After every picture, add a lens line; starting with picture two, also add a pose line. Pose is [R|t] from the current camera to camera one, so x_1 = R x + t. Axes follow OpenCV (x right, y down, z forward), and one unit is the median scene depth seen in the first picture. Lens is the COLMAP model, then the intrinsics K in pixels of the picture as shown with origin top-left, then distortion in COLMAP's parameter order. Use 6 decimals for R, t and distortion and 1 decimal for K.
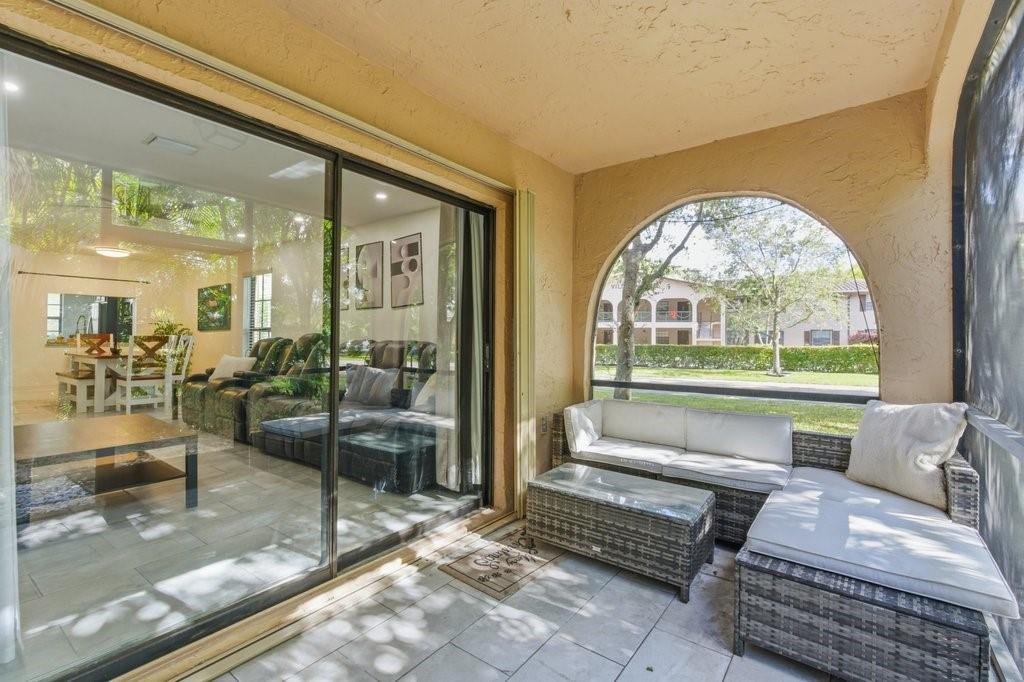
lens RADIAL K [[471.0, 0, 508.7], [0, 471.0, 325.3], [0, 0, 1]] dist [0.000163, -0.000237]
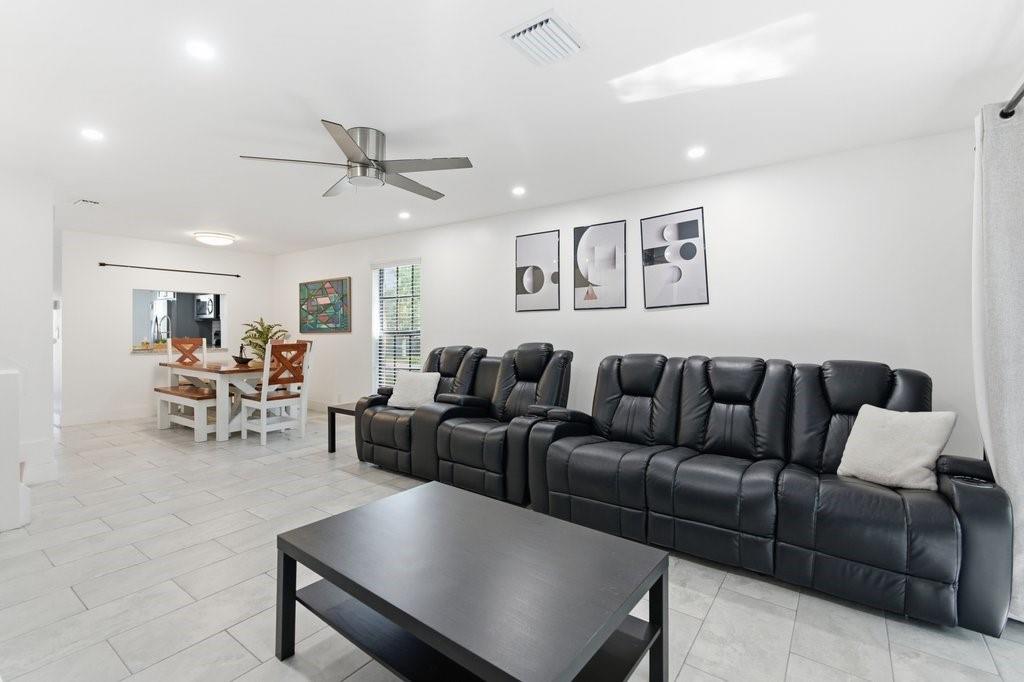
lens RADIAL K [[471.0, 0, 508.7], [0, 471.0, 325.3], [0, 0, 1]] dist [0.000163, -0.000237]
pose [[0.999944, -0.006348, 0.008432, -0.396335], [0.006167, 0.999753, 0.021343, -0.023100], [-0.008565, -0.021290, 0.999737, 0.206605]]
